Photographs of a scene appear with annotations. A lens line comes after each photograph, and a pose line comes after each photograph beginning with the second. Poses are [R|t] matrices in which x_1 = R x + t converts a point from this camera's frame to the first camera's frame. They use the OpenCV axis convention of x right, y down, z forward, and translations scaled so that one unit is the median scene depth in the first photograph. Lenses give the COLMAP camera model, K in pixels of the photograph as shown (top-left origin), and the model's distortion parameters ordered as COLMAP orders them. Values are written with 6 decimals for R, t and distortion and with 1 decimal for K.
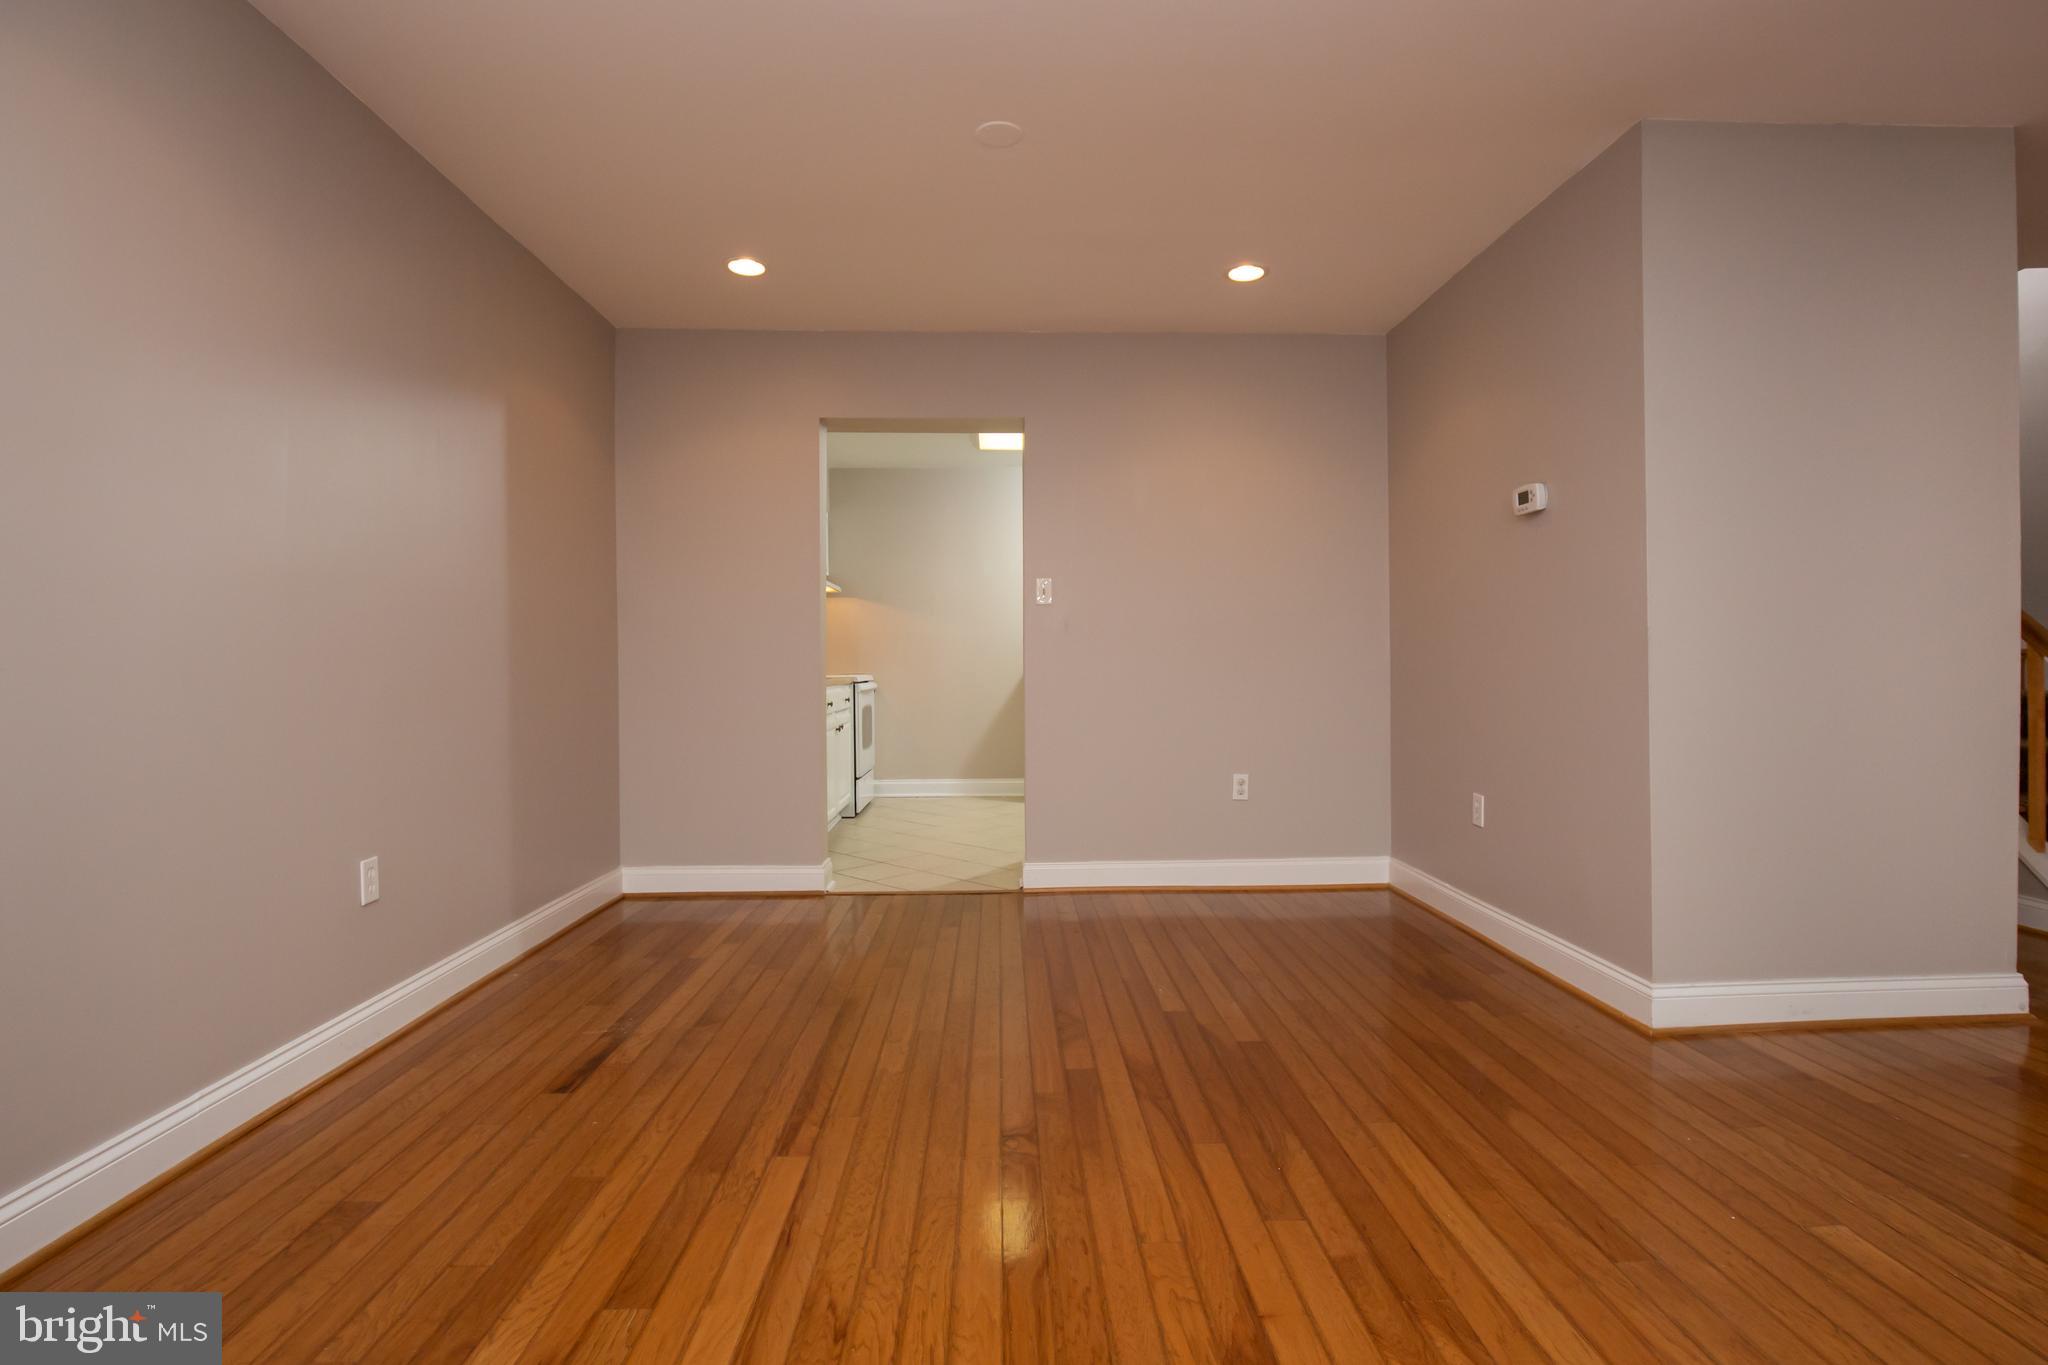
lens RADIAL K [[963.1, 0, 1029.6], [0, 963.1, 670.1], [0, 0, 1]] dist [-0.039681, 0.008051]
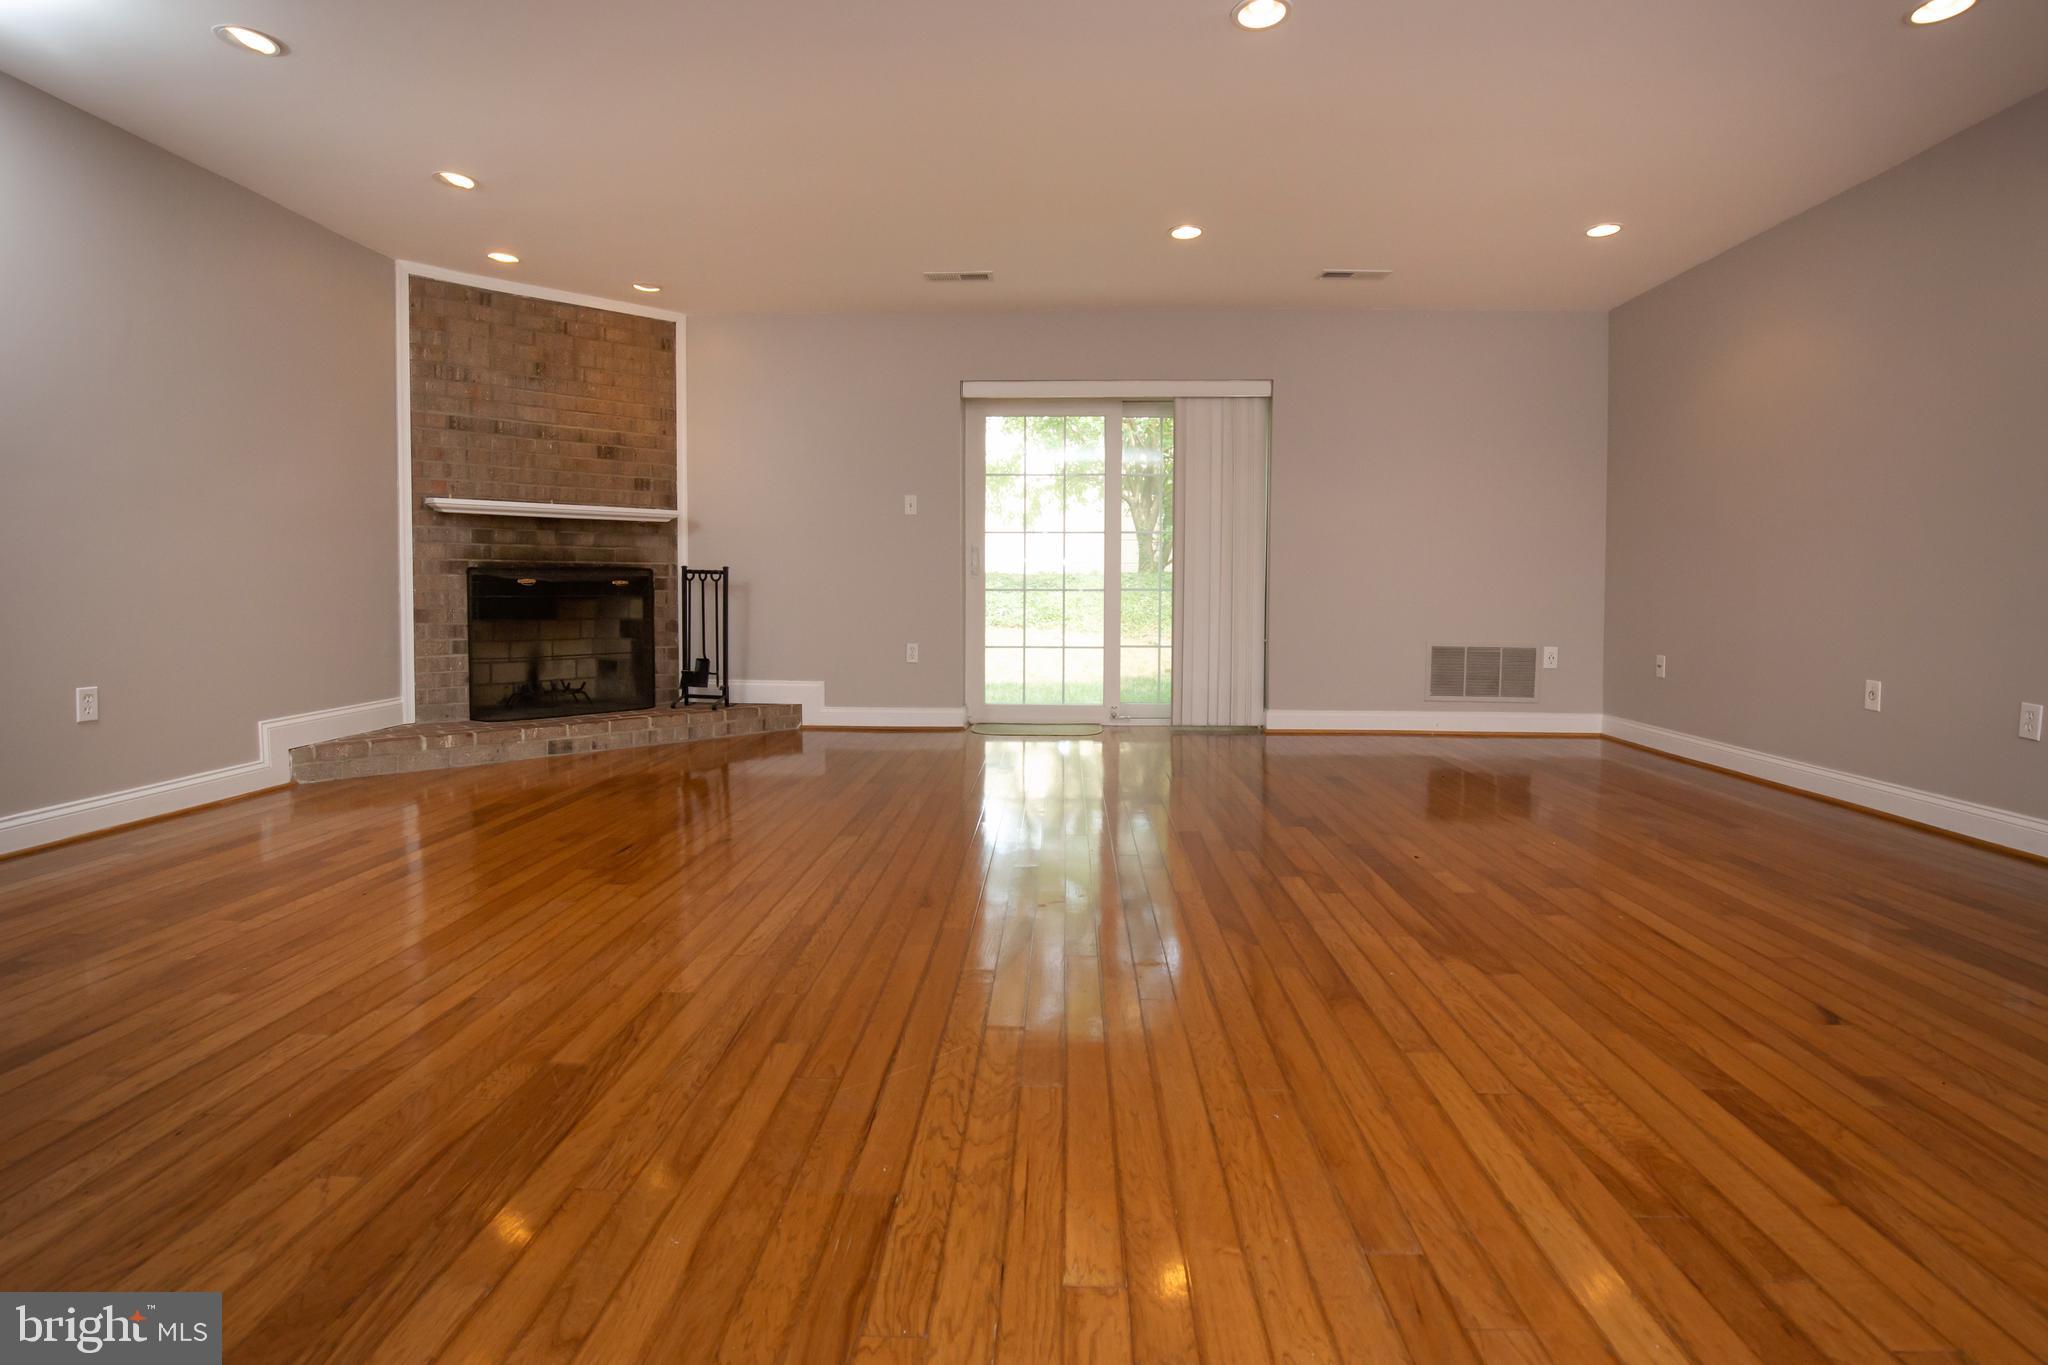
lens RADIAL K [[981.7, 0, 1015.8], [0, 981.7, 613.6], [0, 0, 1]] dist [-0.038338, 0.009648]
pose [[-0.997390, 0.003829, 0.072105, 0.738390], [0.006293, 0.999403, 0.033981, 0.054680], [-0.071931, 0.034346, -0.996818, 1.478228]]
